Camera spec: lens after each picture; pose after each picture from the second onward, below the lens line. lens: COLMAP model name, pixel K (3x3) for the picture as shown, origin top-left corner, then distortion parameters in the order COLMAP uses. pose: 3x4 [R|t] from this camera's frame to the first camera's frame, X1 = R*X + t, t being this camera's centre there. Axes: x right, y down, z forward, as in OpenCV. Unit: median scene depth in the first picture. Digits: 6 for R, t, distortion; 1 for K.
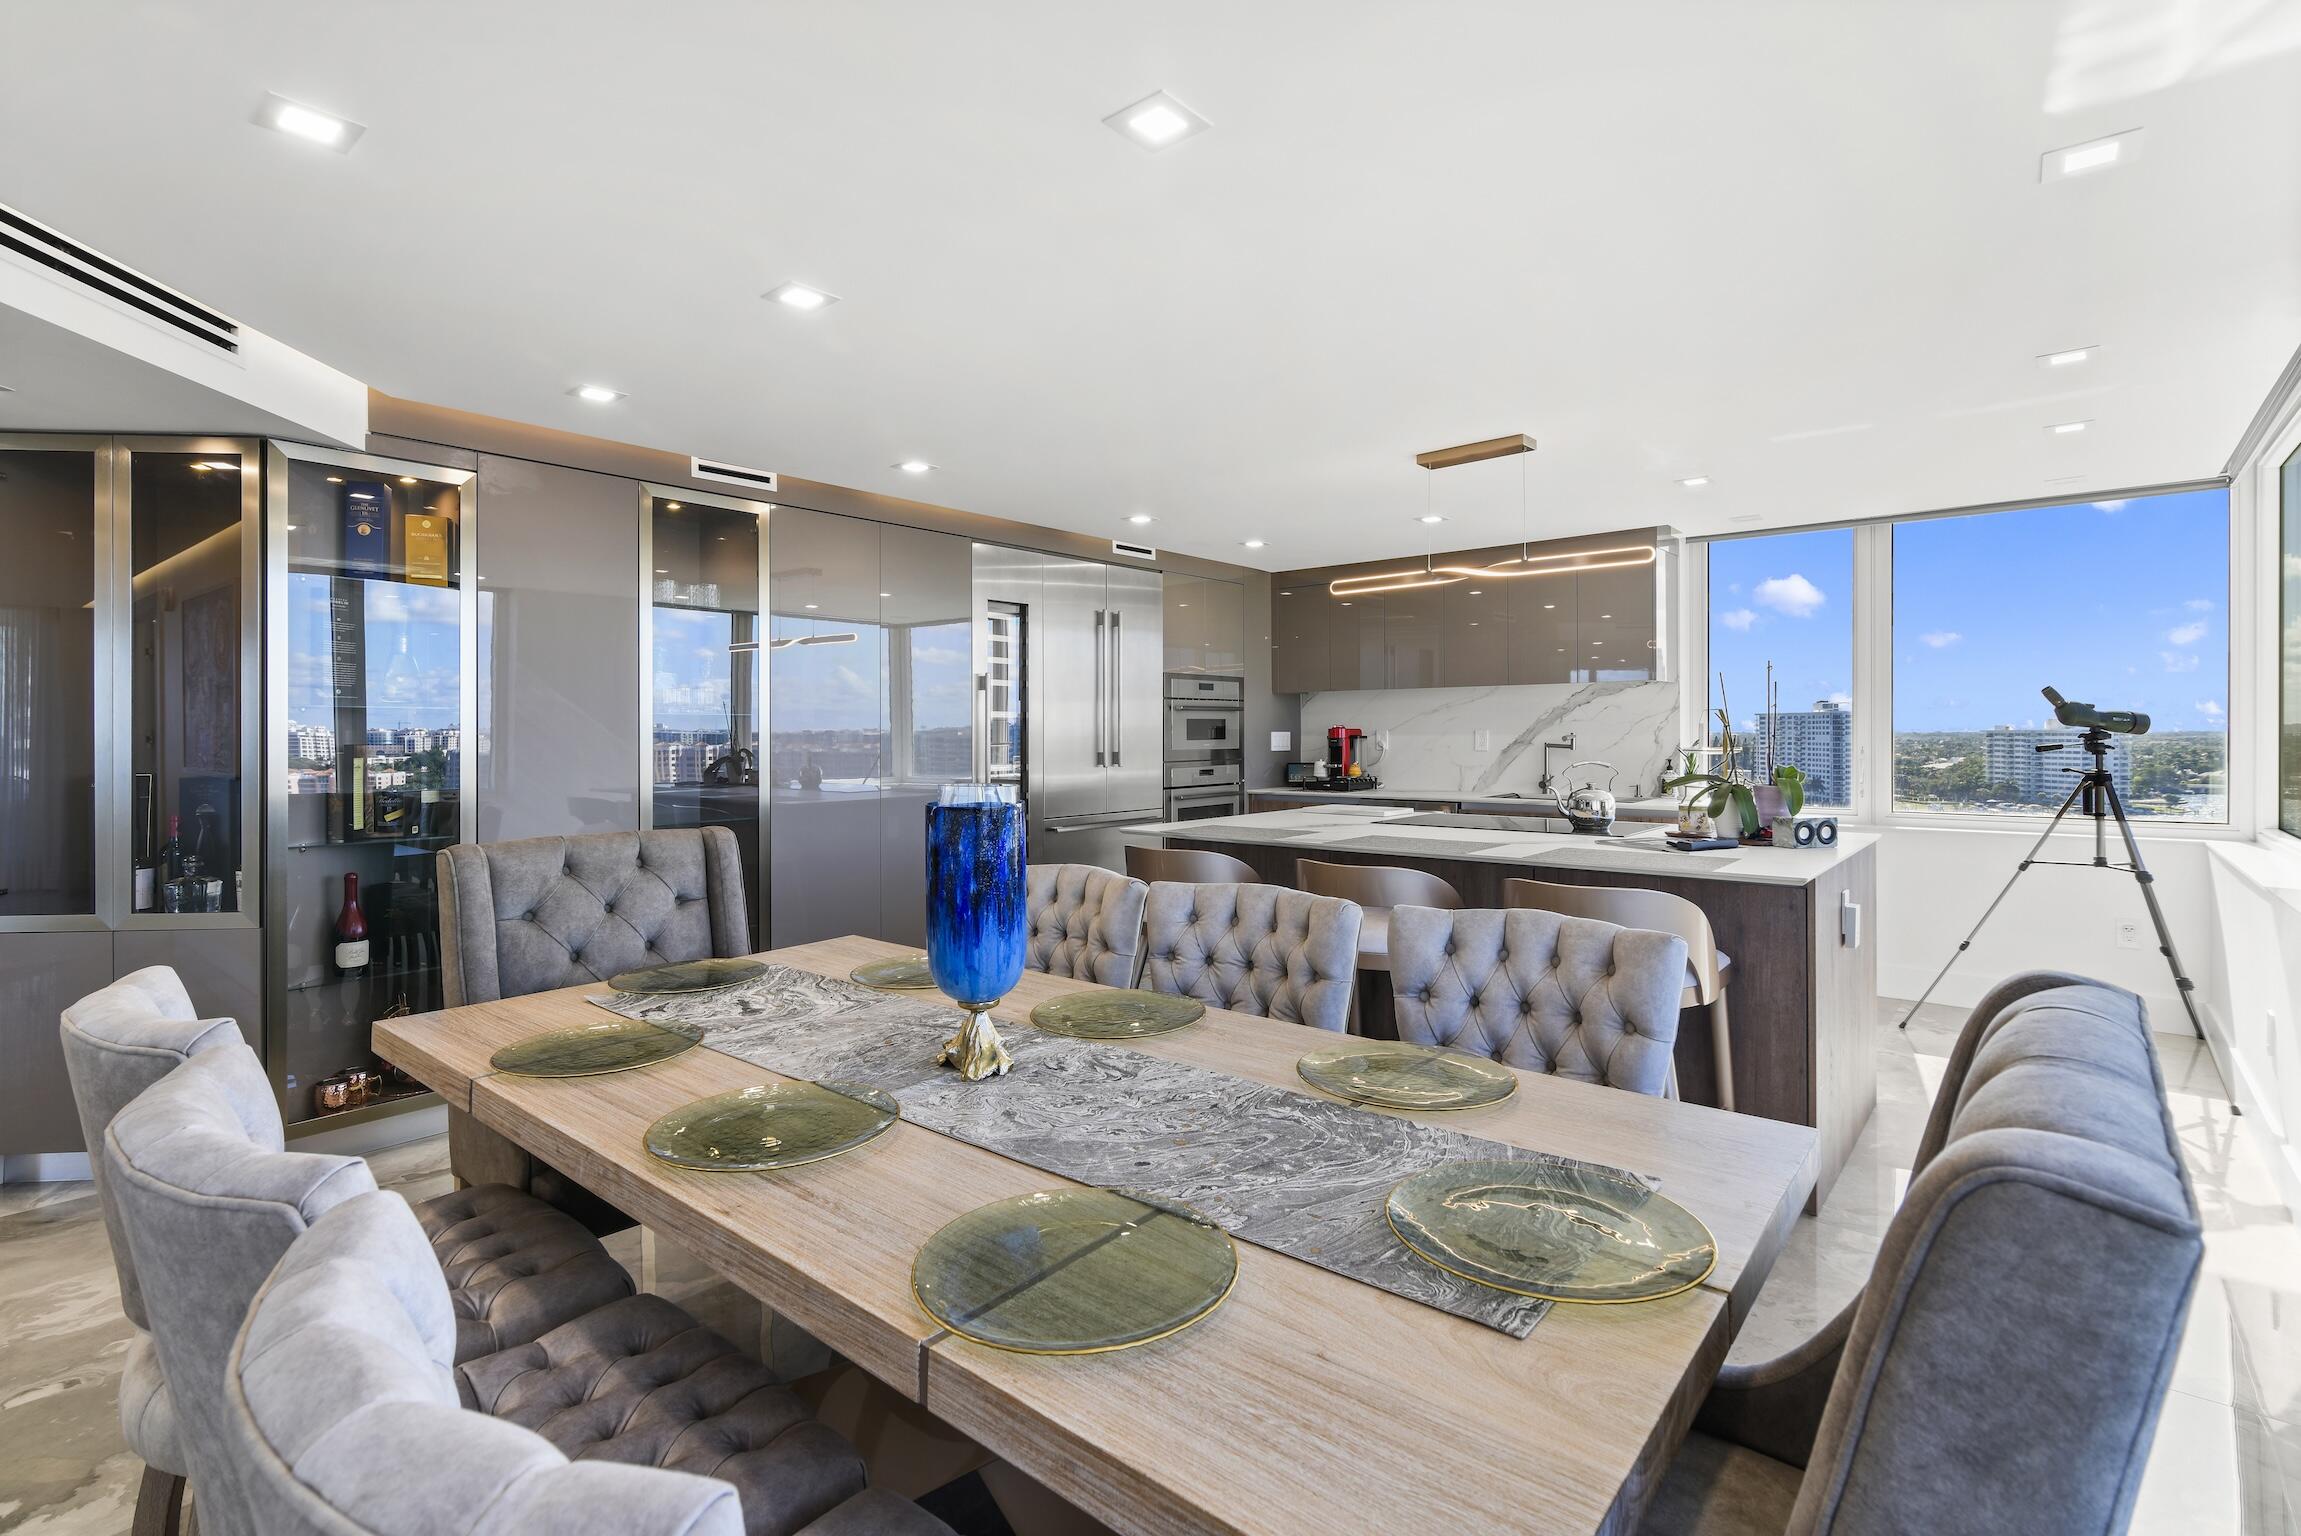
lens RADIAL K [[1074.4, 0, 1145.3], [0, 1074.4, 735.9], [0, 0, 1]] dist [0.001241, 0.000955]
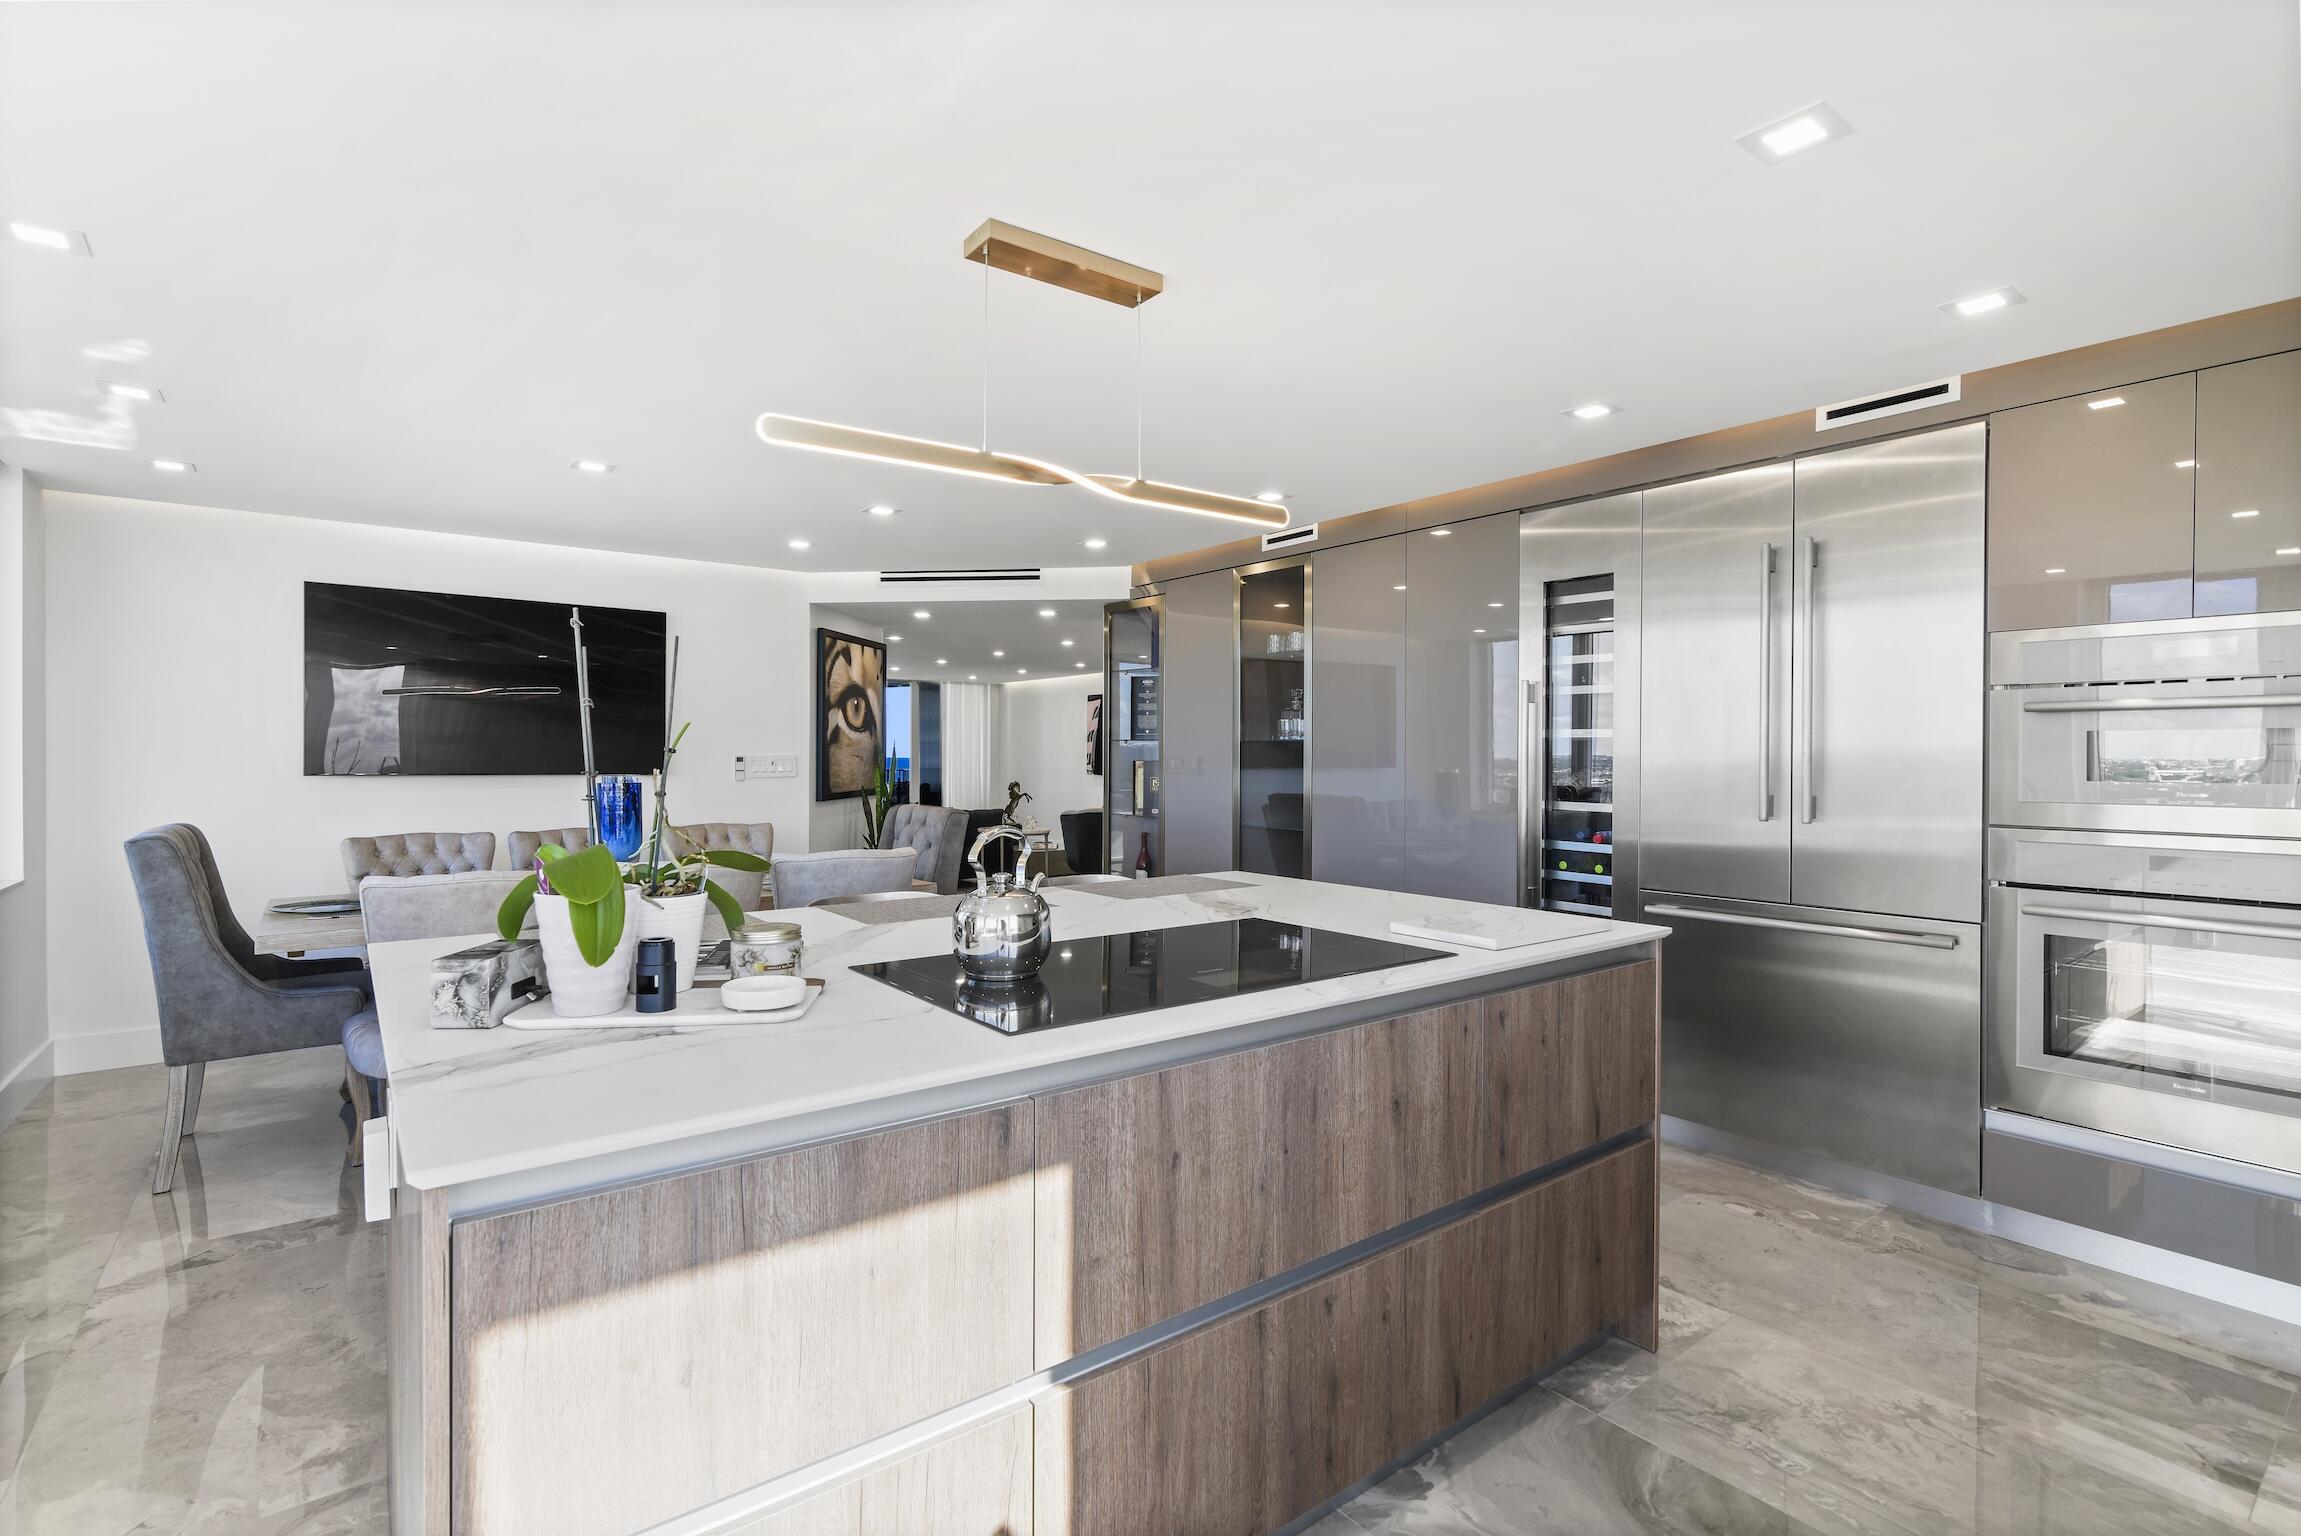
lens RADIAL K [[1061.0, 0, 1147.2], [0, 1061.0, 762.2], [0, 0, 1]] dist [-0.000733, 0.000073]
pose [[-0.212232, 0.011116, -0.977156, 0.642065], [-0.003896, 0.999918, 0.012221, -0.007797], [0.977212, 0.006400, -0.212171, 0.881628]]
